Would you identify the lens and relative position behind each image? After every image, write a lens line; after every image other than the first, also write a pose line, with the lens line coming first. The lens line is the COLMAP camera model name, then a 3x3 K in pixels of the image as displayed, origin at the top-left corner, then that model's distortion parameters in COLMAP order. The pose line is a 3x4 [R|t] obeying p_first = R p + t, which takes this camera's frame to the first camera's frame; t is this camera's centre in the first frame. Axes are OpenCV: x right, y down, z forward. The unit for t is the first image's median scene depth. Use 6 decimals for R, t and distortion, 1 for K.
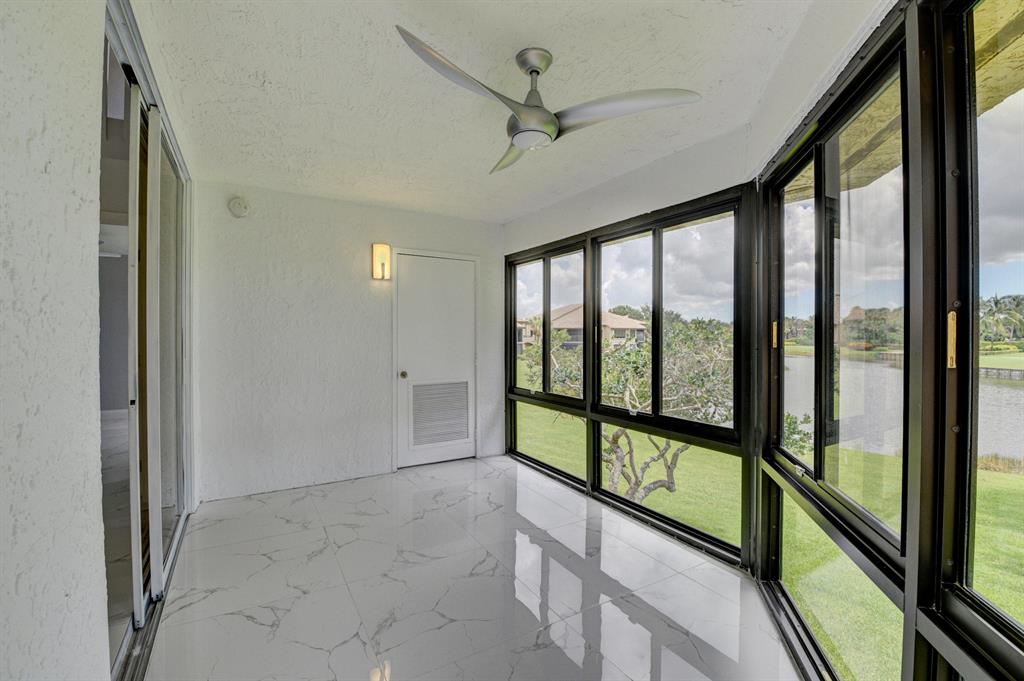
lens RADIAL K [[450.3, 0, 510.7], [0, 450.3, 337.7], [0, 0, 1]] dist [0.020278, -0.030505]
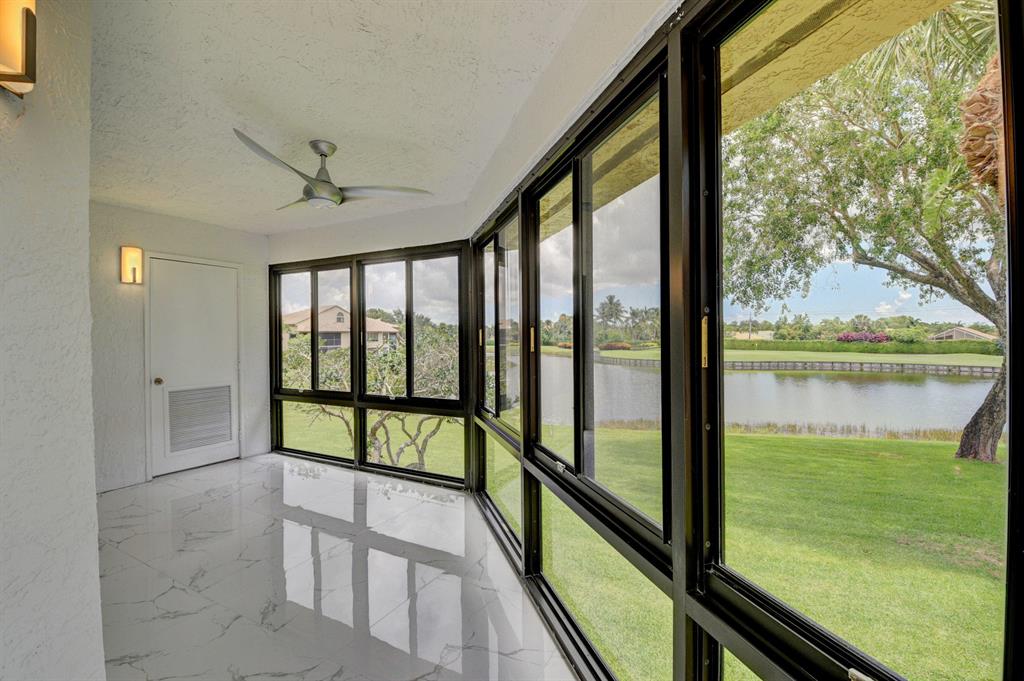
lens RADIAL K [[450.3, 0, 510.7], [0, 450.3, 337.7], [0, 0, 1]] dist [0.020278, -0.030505]
pose [[0.859736, -0.008391, 0.510671, -0.079213], [0.011662, 0.999927, -0.003205, -0.000374], [-0.510606, 0.008711, 0.859771, -0.239235]]
